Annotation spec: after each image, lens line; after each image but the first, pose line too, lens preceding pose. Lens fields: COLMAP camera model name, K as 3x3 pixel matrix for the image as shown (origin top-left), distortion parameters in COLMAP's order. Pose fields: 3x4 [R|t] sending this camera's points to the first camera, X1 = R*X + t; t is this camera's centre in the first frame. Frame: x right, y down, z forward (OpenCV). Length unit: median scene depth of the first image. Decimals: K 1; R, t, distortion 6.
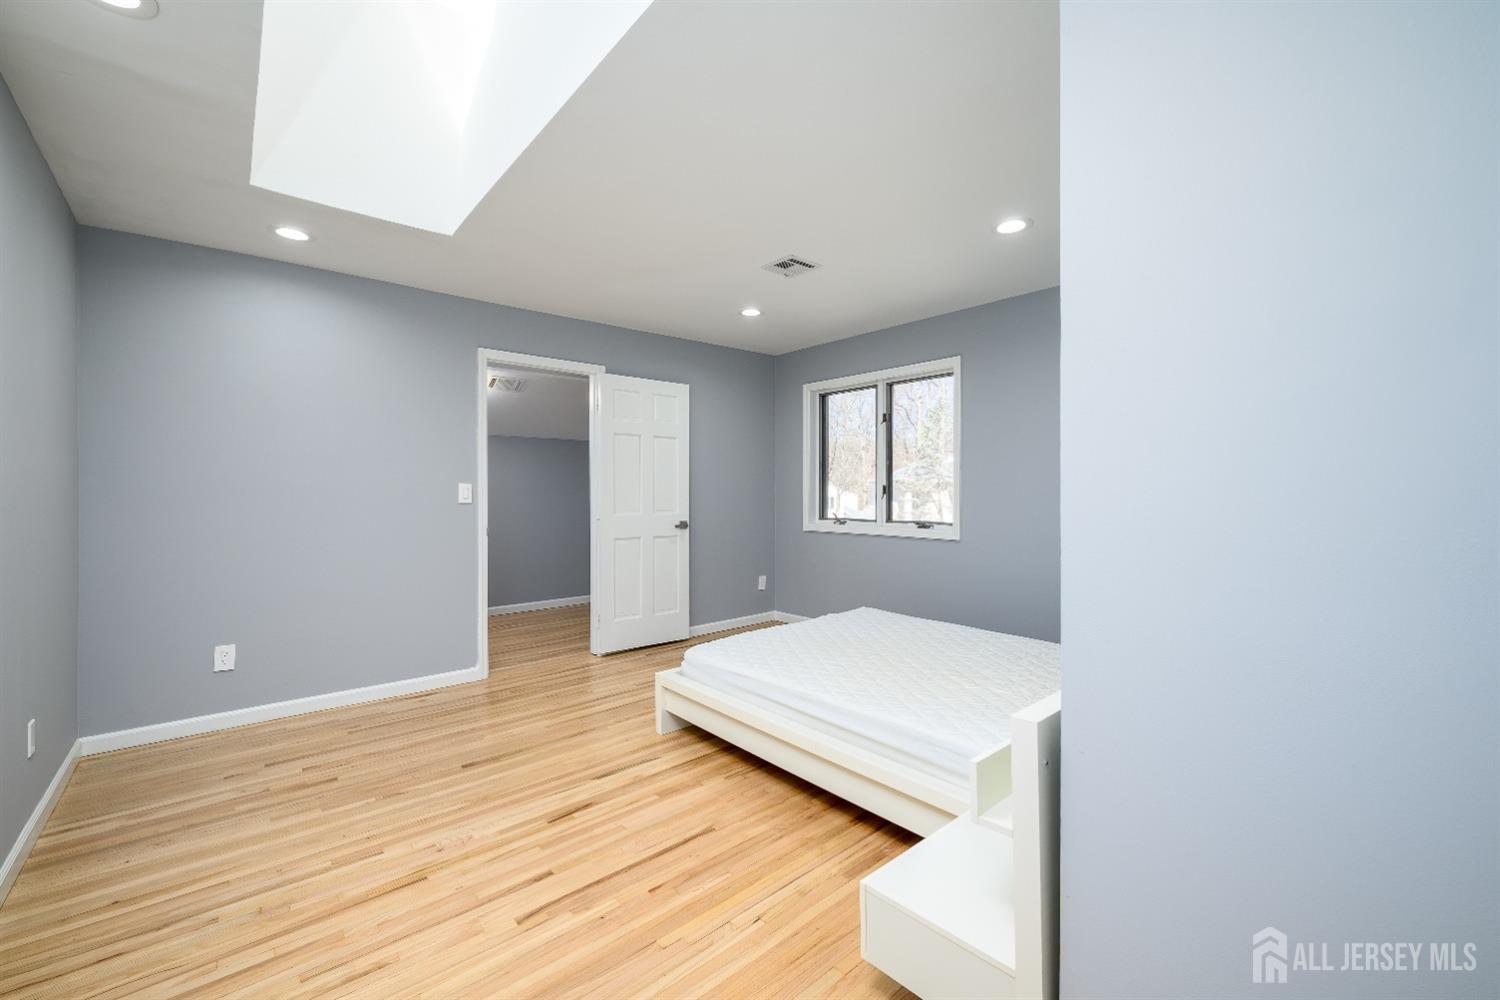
lens RADIAL K [[599.8, 0, 752.3], [0, 599.8, 488.5], [0, 0, 1]] dist [-0.003464, -0.000336]
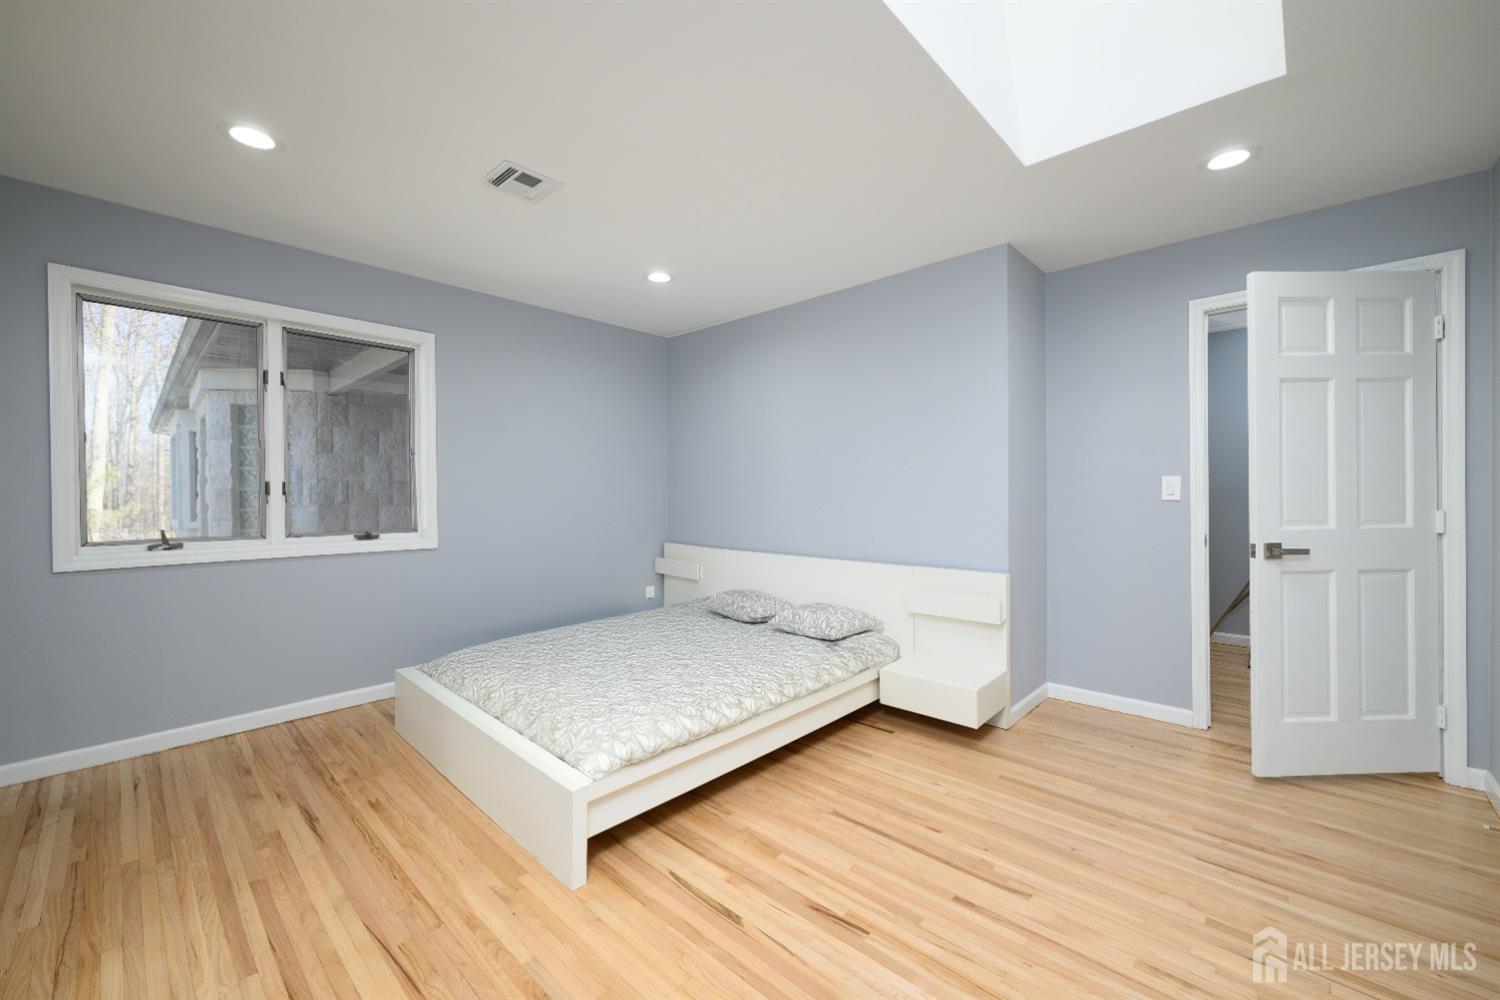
lens RADIAL K [[599.8, 0, 752.3], [0, 599.8, 488.5], [0, 0, 1]] dist [-0.003464, -0.000336]
pose [[-0.104869, 0.013680, 0.994392, -1.090363], [-0.004234, 0.999890, -0.014202, 0.023409], [-0.994477, -0.005700, -0.104799, 1.252836]]
